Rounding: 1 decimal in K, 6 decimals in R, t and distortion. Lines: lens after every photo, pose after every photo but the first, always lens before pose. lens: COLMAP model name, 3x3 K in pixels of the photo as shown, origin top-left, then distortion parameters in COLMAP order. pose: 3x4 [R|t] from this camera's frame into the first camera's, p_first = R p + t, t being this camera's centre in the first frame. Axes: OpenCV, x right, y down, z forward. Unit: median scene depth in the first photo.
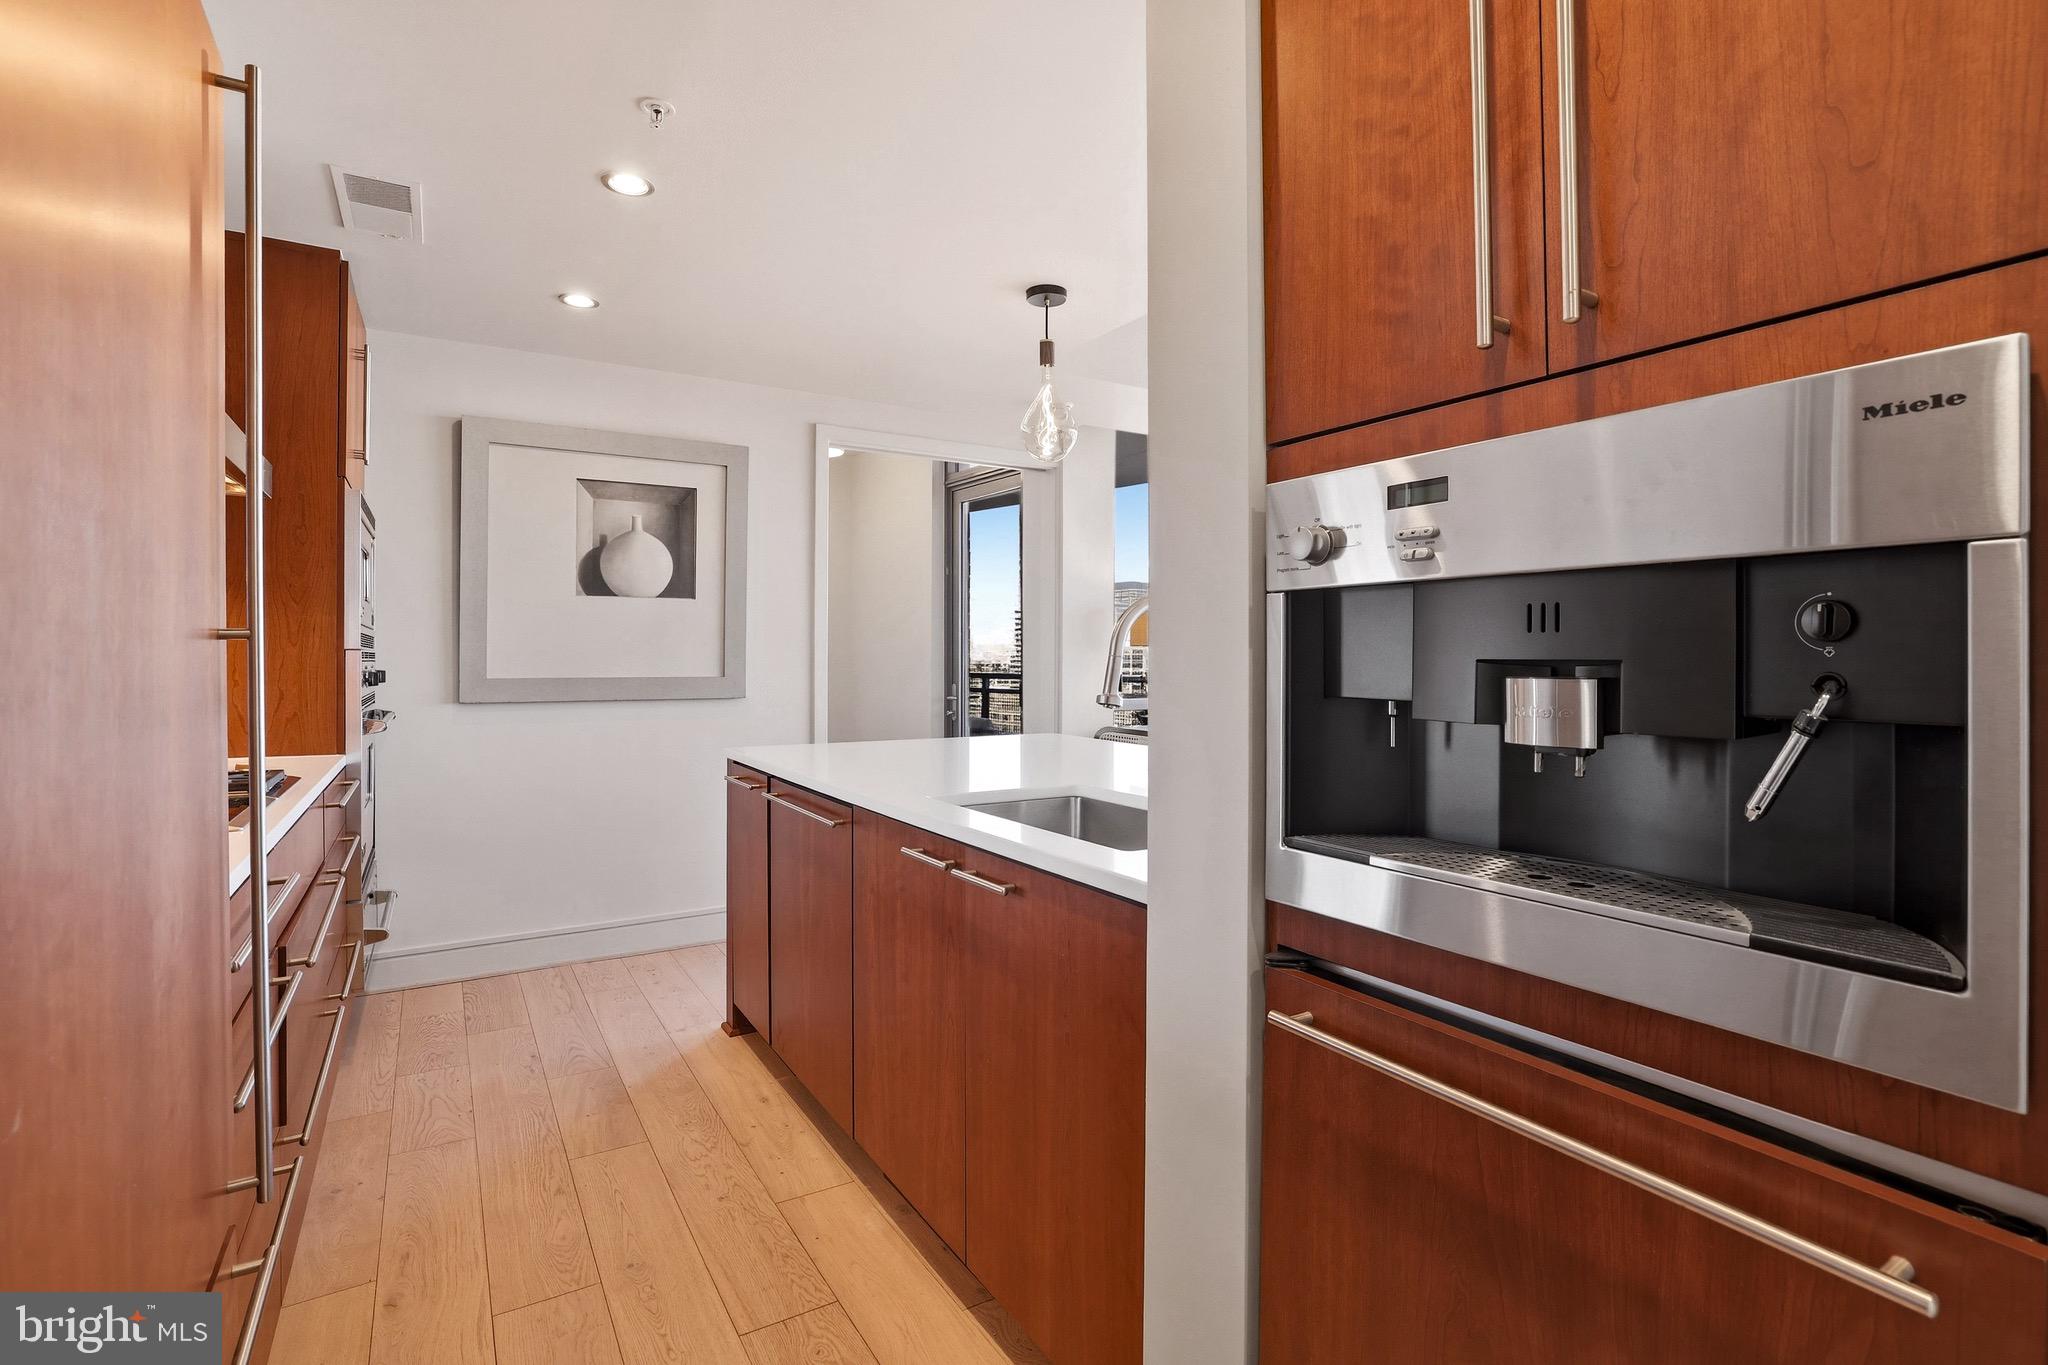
lens RADIAL K [[944.4, 0, 1022.3], [0, 944.4, 657.1], [0, 0, 1]] dist [-0.048094, 0.000148]
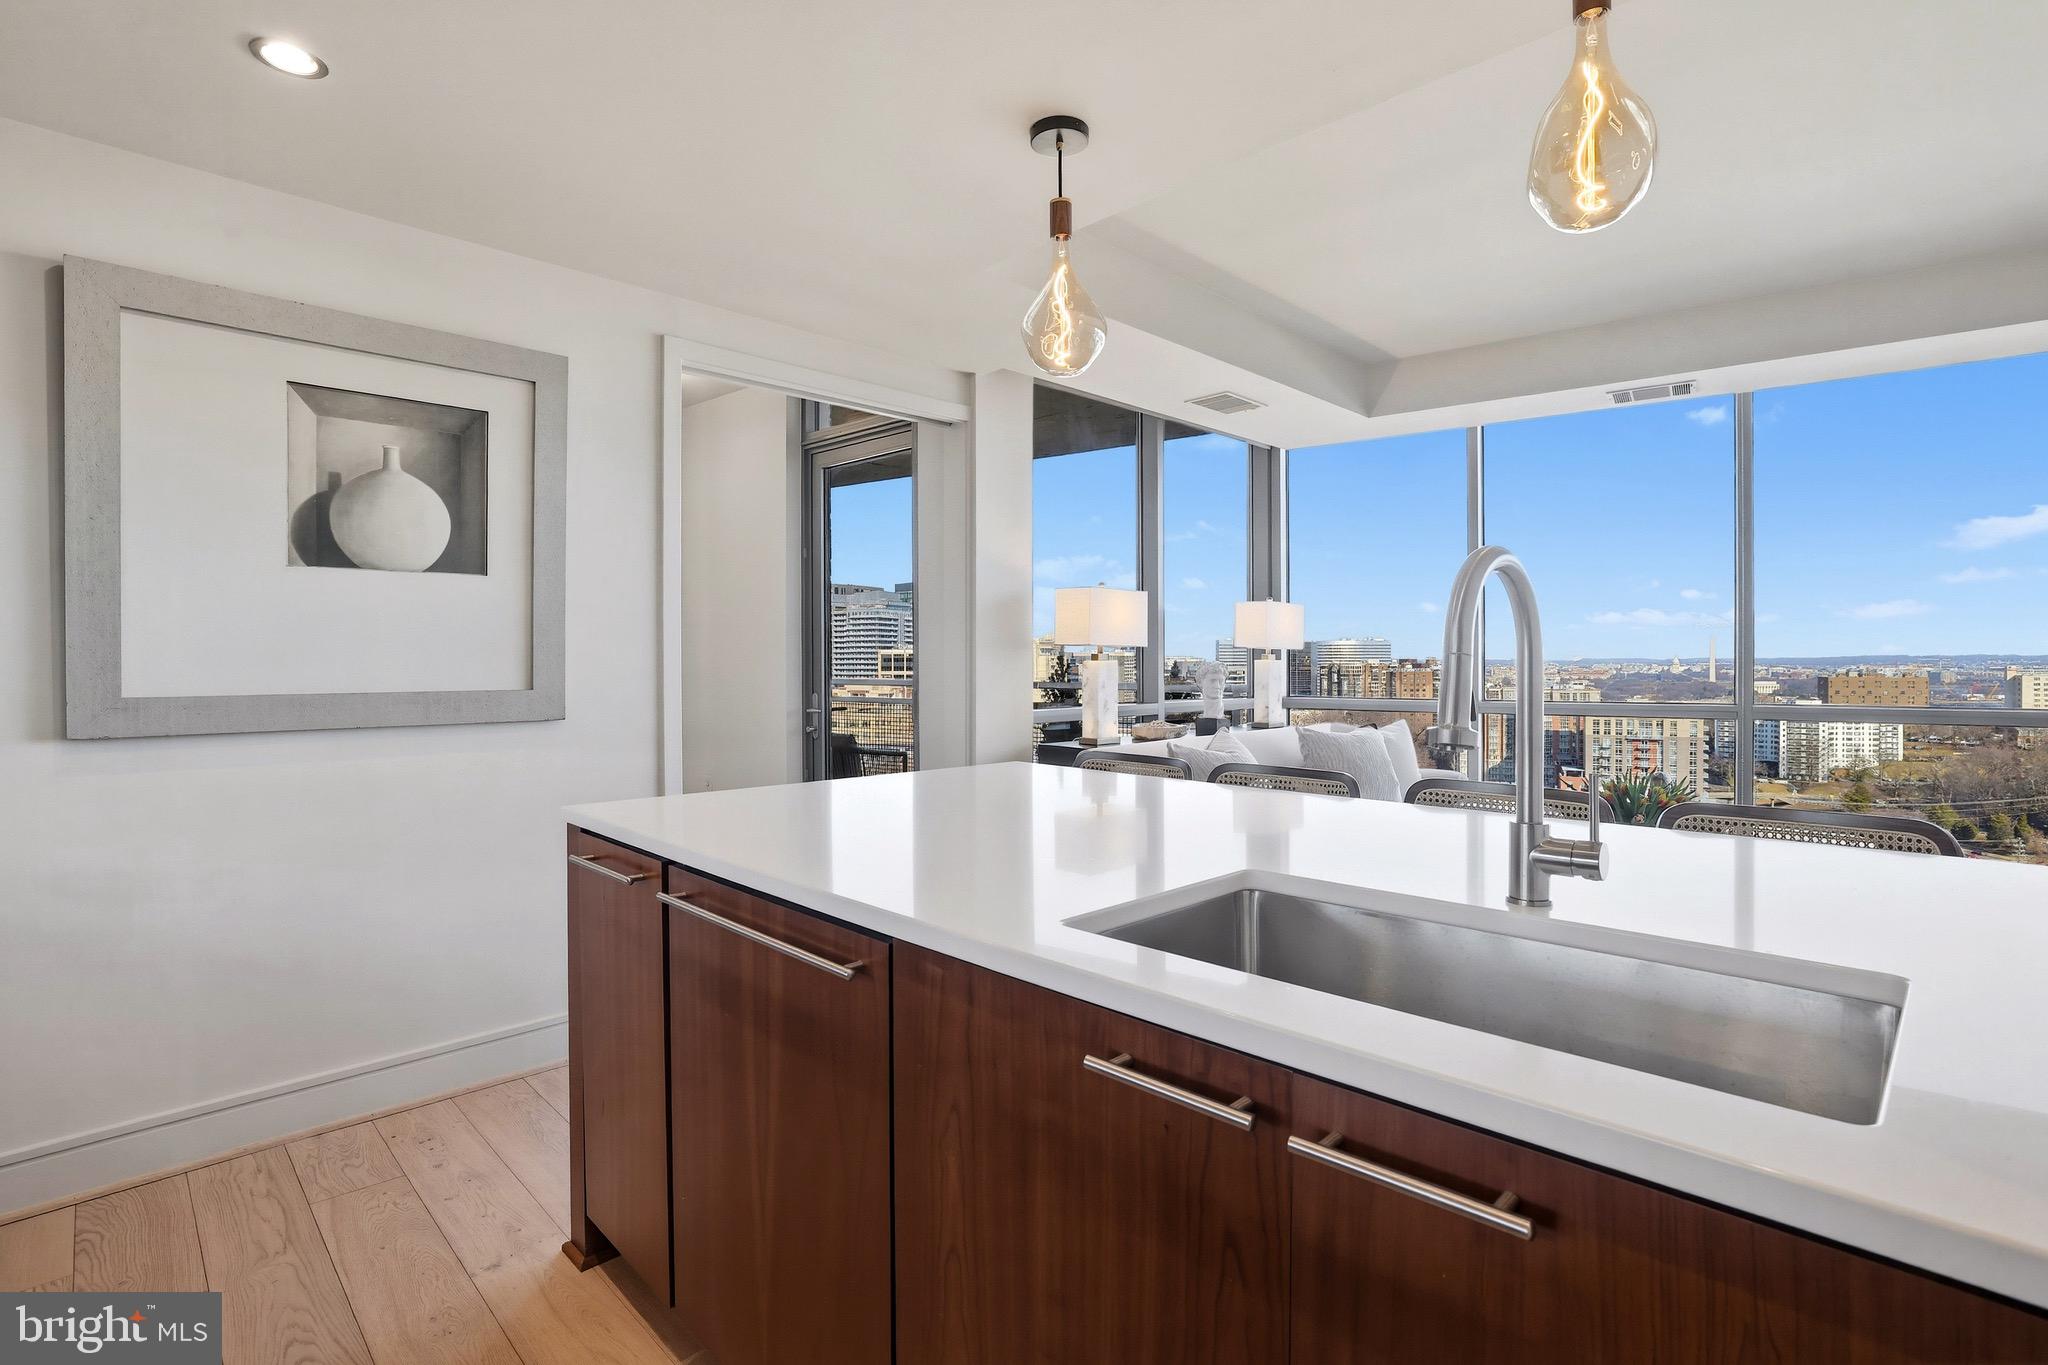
lens RADIAL K [[958.0, 0, 1025.6], [0, 958.0, 669.7], [0, 0, 1]] dist [-0.049881, 0.016729]
pose [[0.974968, -0.005999, 0.222264, -0.141632], [0.003771, 0.999938, 0.010448, 0.000401], [-0.222313, -0.009348, 0.974930, 0.292087]]
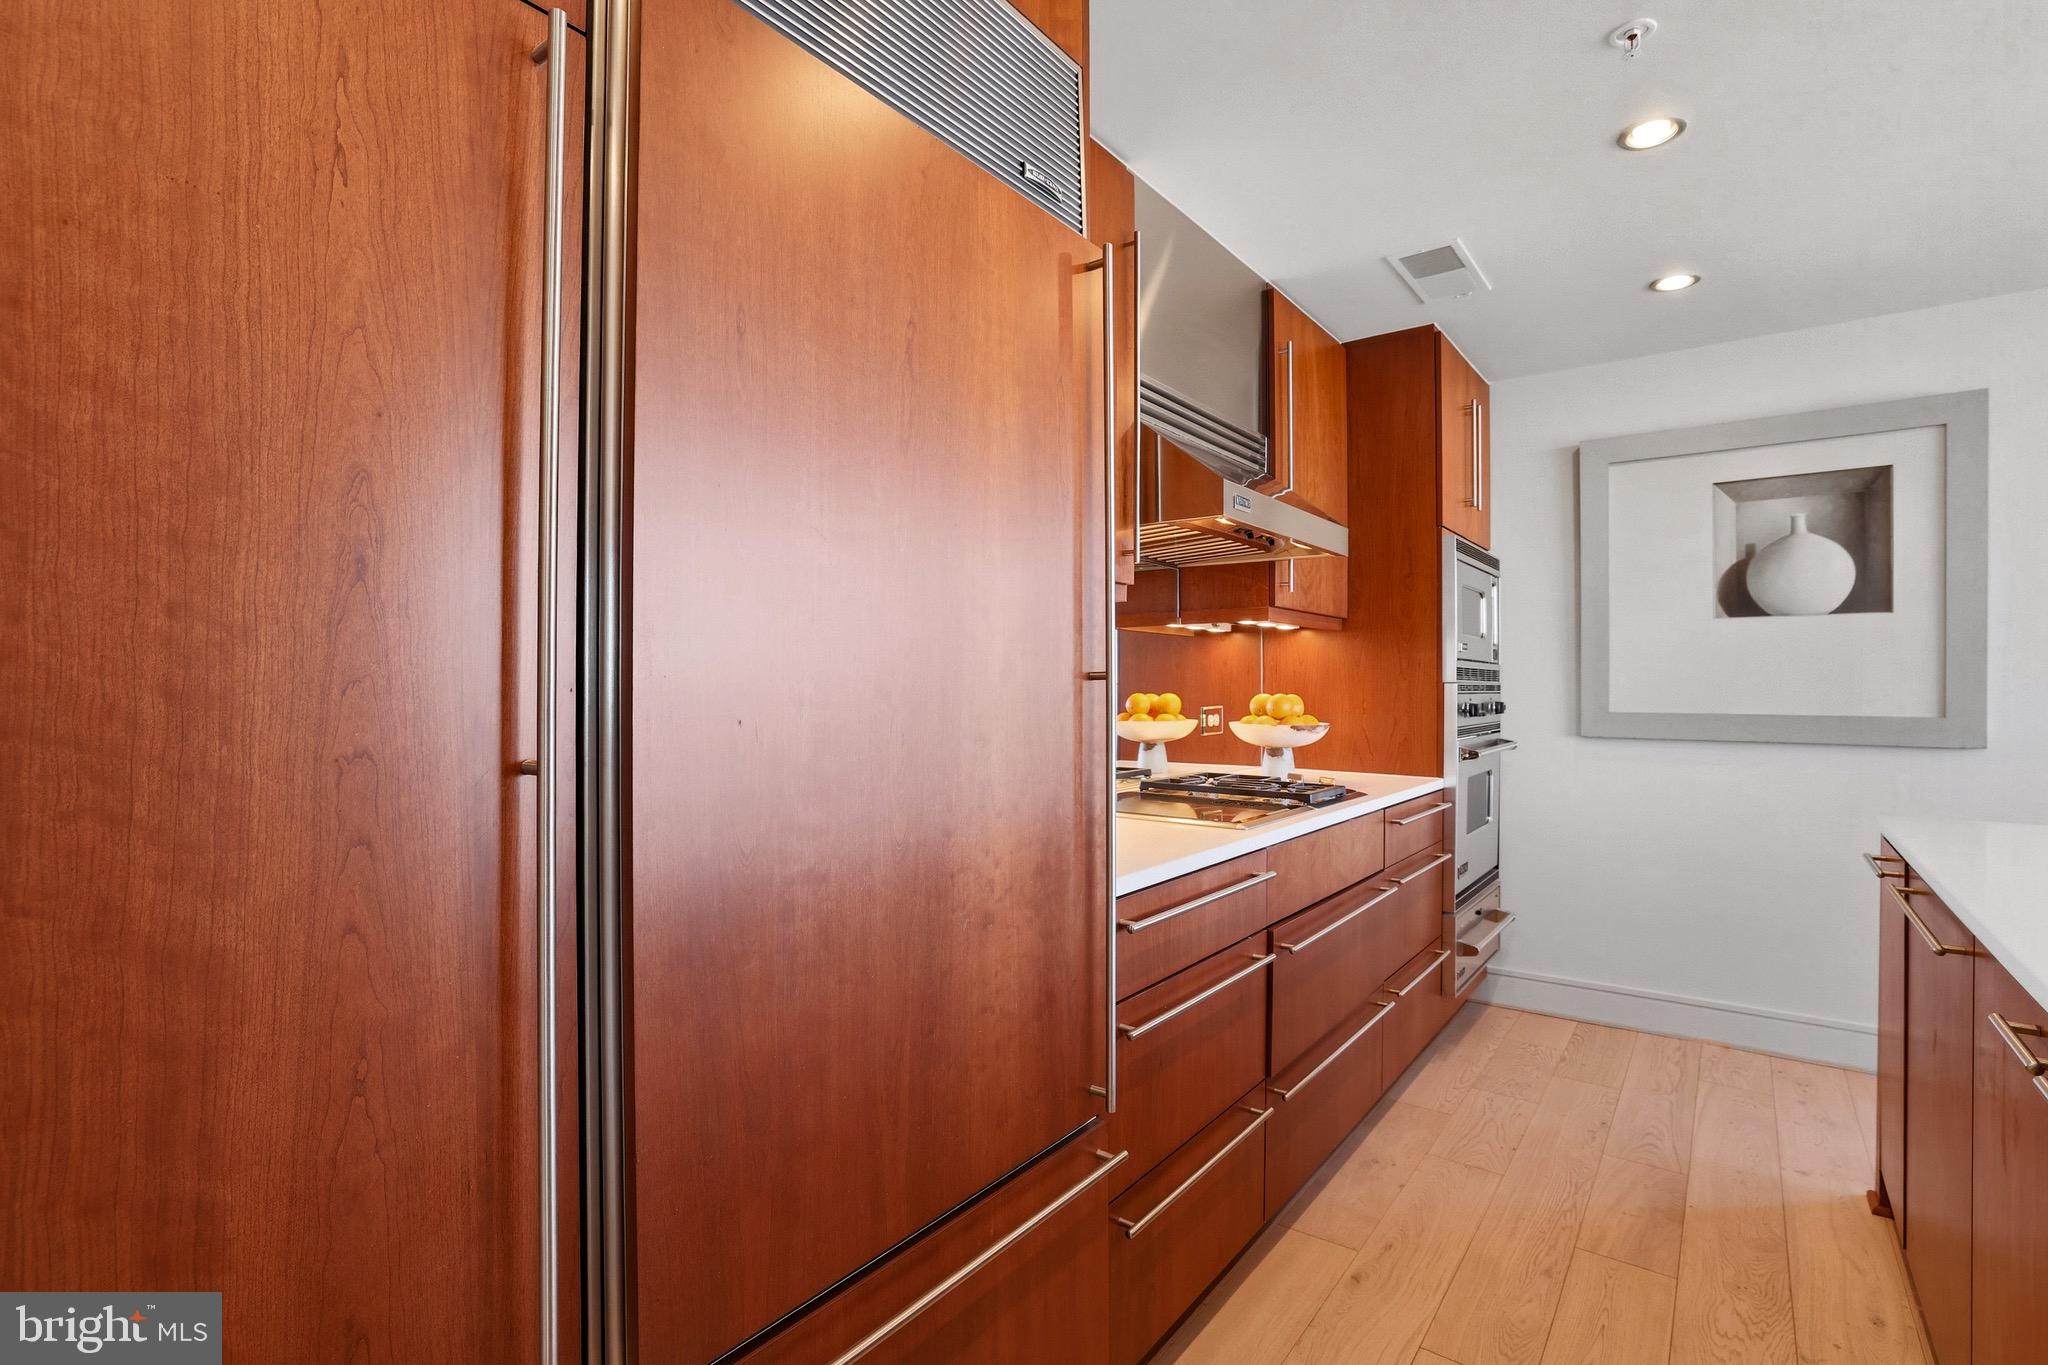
lens RADIAL K [[930.7, 0, 1024.0], [0, 930.7, 682.5], [0, 0, 1]] dist [-0.046382, 0.014106]
pose [[0.341255, -0.003022, -0.939966, 0.105805], [-0.001264, 0.999992, -0.003674, -0.003177], [0.939970, 0.002442, 0.341249, 0.121918]]
